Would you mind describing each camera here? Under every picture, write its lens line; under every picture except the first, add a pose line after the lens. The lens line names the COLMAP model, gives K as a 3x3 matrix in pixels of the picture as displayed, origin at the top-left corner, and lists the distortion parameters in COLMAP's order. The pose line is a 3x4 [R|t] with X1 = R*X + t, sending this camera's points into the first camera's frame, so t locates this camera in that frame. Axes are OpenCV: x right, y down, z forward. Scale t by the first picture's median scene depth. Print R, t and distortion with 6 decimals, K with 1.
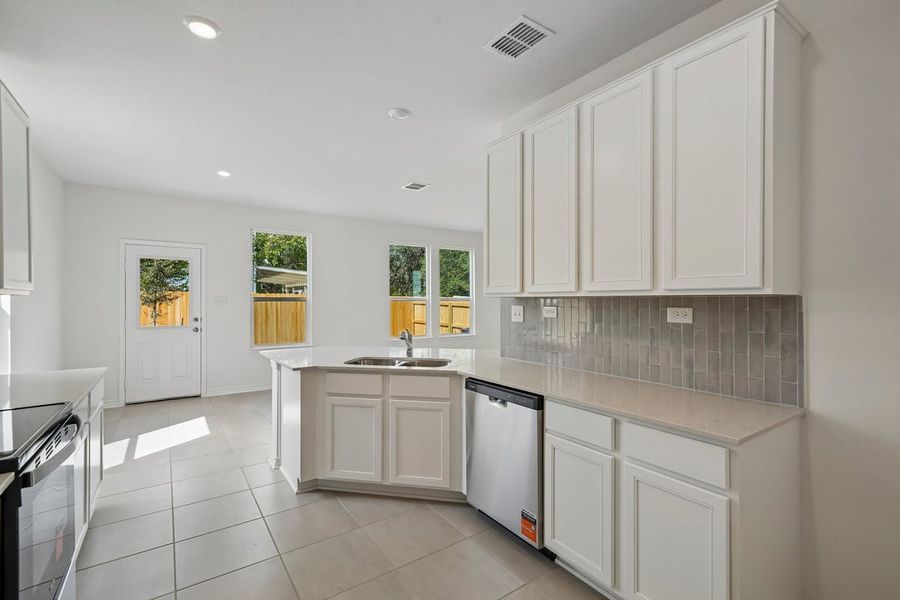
lens RADIAL K [[396.7, 0, 455.1], [0, 396.7, 300.9], [0, 0, 1]] dist [-0.005285, 0.003587]
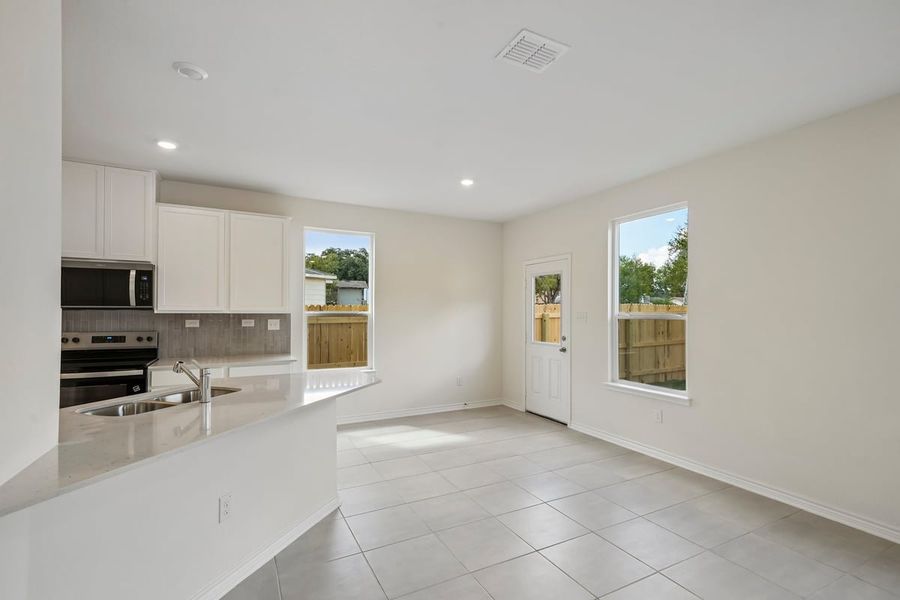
lens RADIAL K [[426.2, 0, 450.7], [0, 426.2, 308.1], [0, 0, 1]] dist [0.012208, 0.000290]
pose [[-0.137474, -0.009755, -0.990457, 0.624401], [-0.005354, 0.999944, -0.009105, -0.020247], [0.990491, 0.004051, -0.137519, 1.614400]]
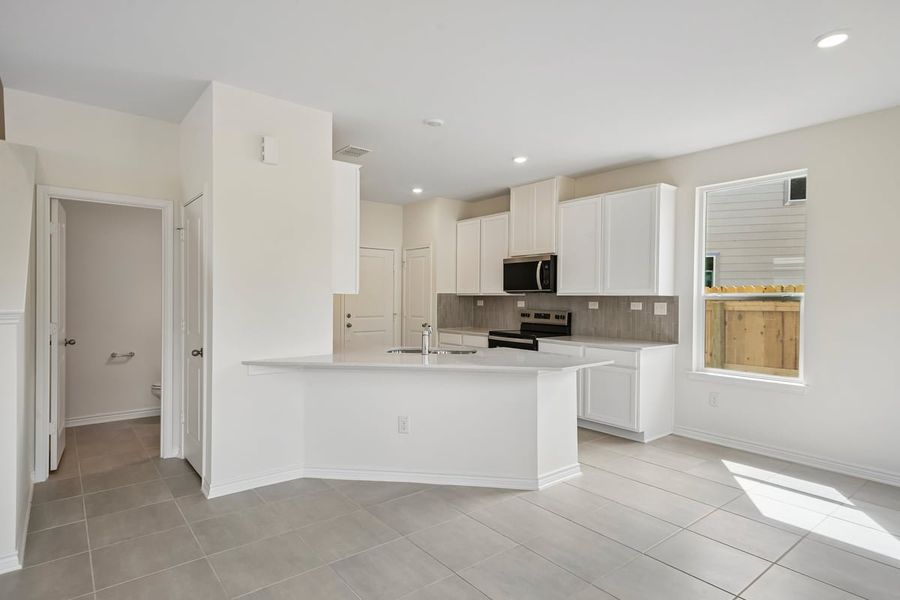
lens RADIAL K [[485.3, 0, 451.2], [0, 485.3, 303.9], [0, 0, 1]] dist [0.011623, 0.002945]
pose [[-0.998917, -0.005941, -0.046148, -0.127581], [-0.006640, 0.999865, 0.015011, -0.003974], [0.046052, 0.015301, -0.998822, 2.336209]]
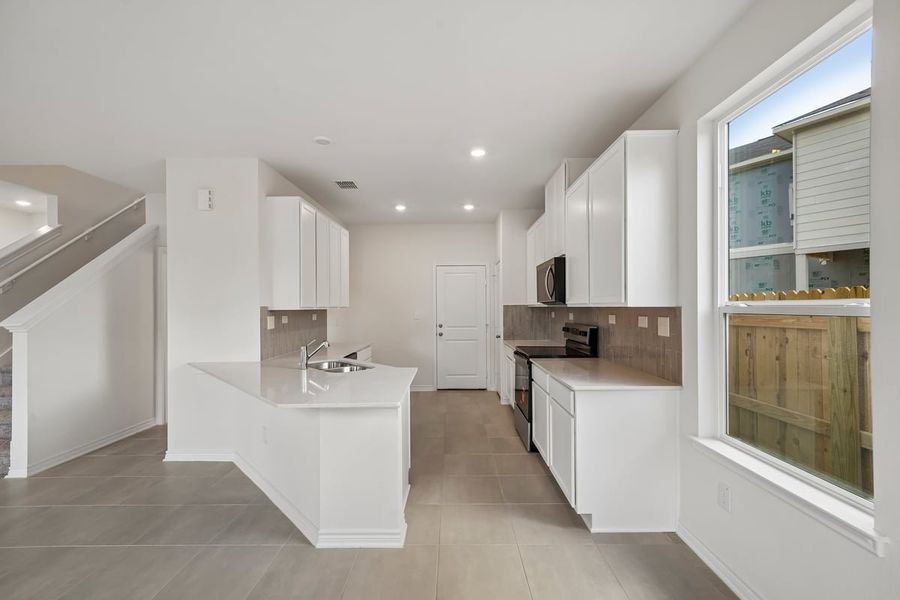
lens RADIAL K [[381.7, 0, 448.4], [0, 381.7, 304.2], [0, 0, 1]] dist [0.002415, 0.001280]
pose [[-0.801685, 0.009993, 0.597664, -1.040300], [0.007968, 0.999950, -0.006032, -0.014937], [-0.597694, -0.000074, -0.801724, 1.650294]]
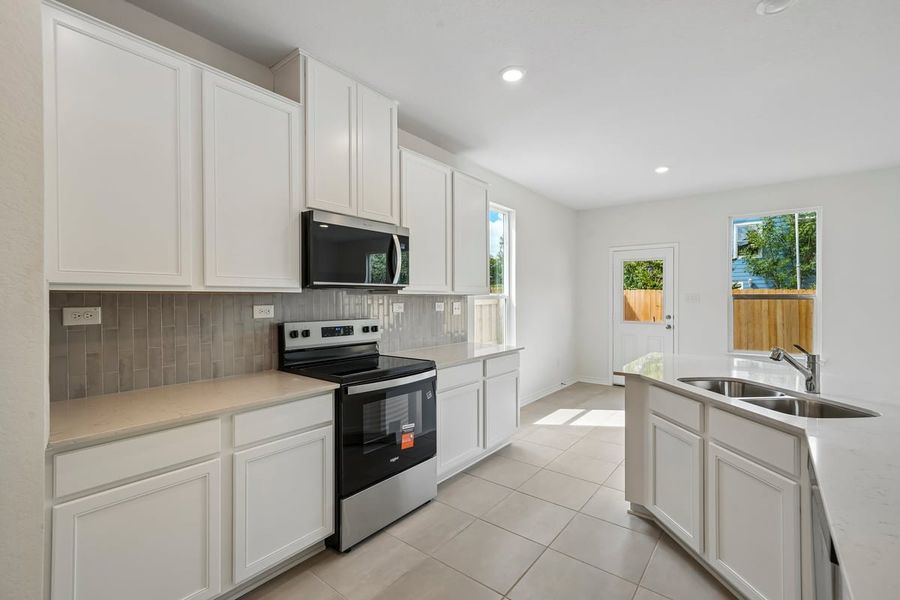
lens RADIAL K [[396.7, 0, 449.1], [0, 396.7, 298.0], [0, 0, 1]] dist [-0.005285, 0.003587]
pose [[0.266529, -0.000874, -0.963826, 0.331118], [-0.000690, 0.999999, -0.001097, -0.000235], [0.963827, 0.000957, 0.266528, 0.333889]]
